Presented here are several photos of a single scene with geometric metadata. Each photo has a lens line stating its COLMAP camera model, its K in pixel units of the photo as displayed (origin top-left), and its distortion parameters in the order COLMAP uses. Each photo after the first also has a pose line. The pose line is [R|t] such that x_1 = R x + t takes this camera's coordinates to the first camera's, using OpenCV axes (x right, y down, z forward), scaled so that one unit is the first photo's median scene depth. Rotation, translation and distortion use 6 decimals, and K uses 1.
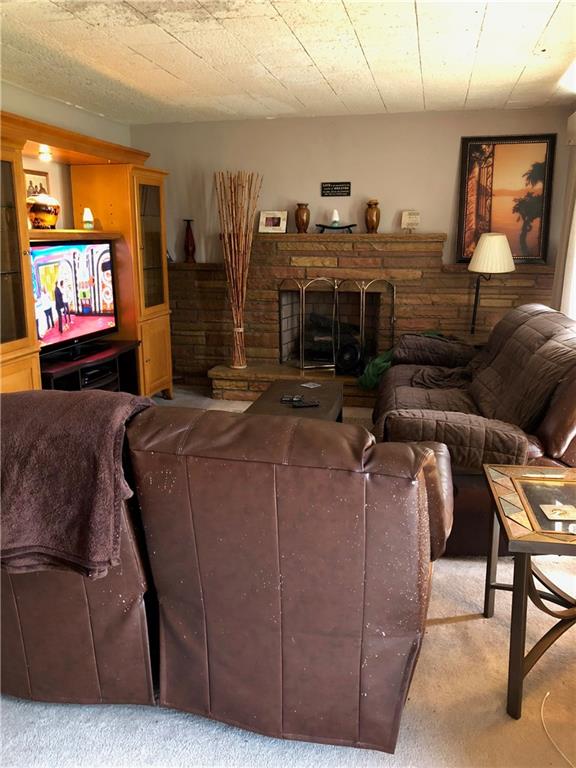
lens RADIAL K [[626.0, 0, 289.7], [0, 626.0, 385.7], [0, 0, 1]] dist [0.012589, 0.002871]
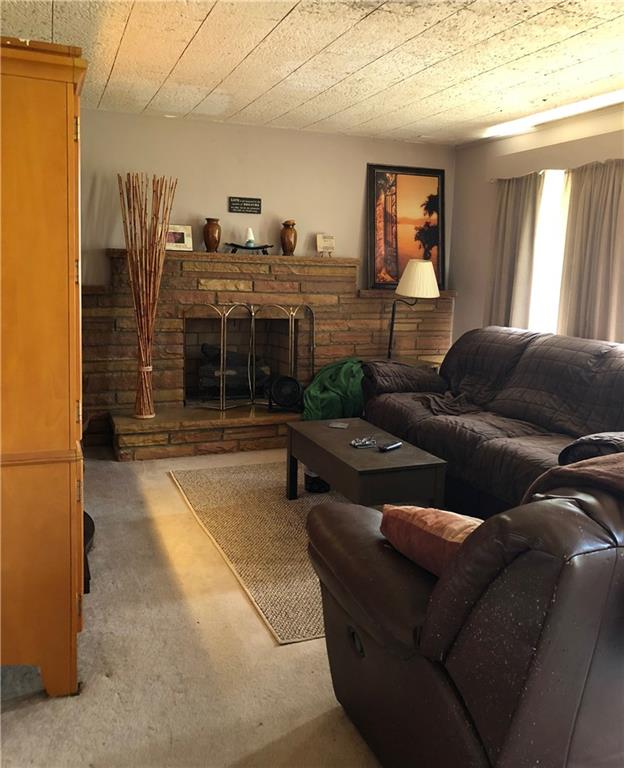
lens RADIAL K [[687.9, 0, 309.4], [0, 687.9, 342.9], [0, 0, 1]] dist [0.186166, -0.009513]
pose [[0.831829, -0.038957, 0.553663, -0.409375], [0.098820, 0.991991, -0.078669, -0.033451], [-0.546164, 0.120152, 0.829017, 0.159156]]
